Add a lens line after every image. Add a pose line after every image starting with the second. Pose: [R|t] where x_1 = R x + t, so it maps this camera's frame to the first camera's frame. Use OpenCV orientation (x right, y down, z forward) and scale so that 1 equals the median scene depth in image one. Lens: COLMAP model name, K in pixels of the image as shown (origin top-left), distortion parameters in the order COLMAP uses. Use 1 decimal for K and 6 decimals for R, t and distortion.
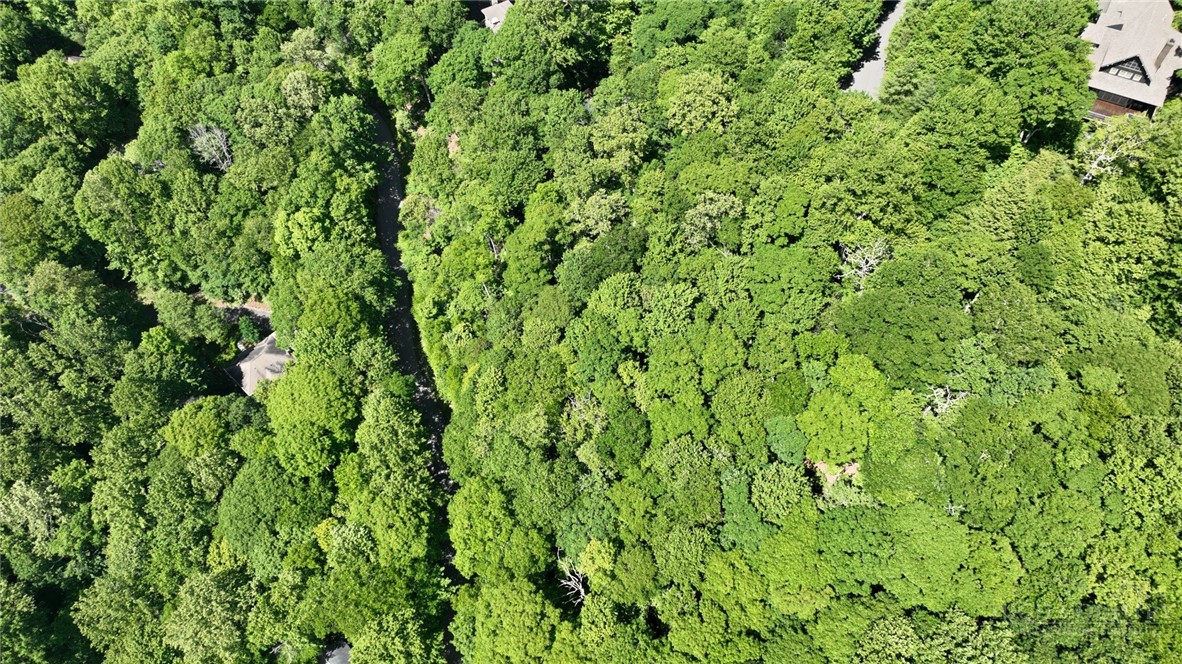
lens RADIAL K [[830.5, 0, 588.8], [0, 830.5, 330.5], [0, 0, 1]] dist [-0.000476, 0.020304]
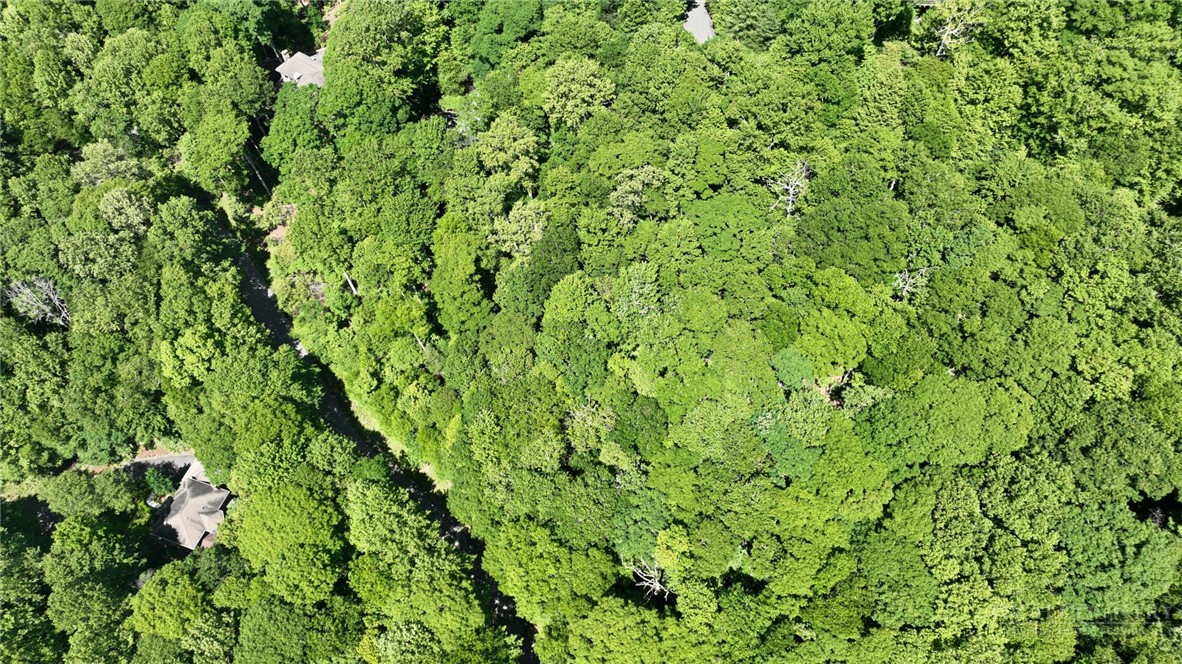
lens RADIAL K [[830.5, 0, 588.8], [0, 830.5, 330.5], [0, 0, 1]] dist [-0.000476, 0.020304]
pose [[0.909141, -0.347942, 0.228909, -0.152007], [0.347924, 0.936591, 0.041794, -0.032395], [-0.228936, 0.041646, 0.972550, 0.026215]]
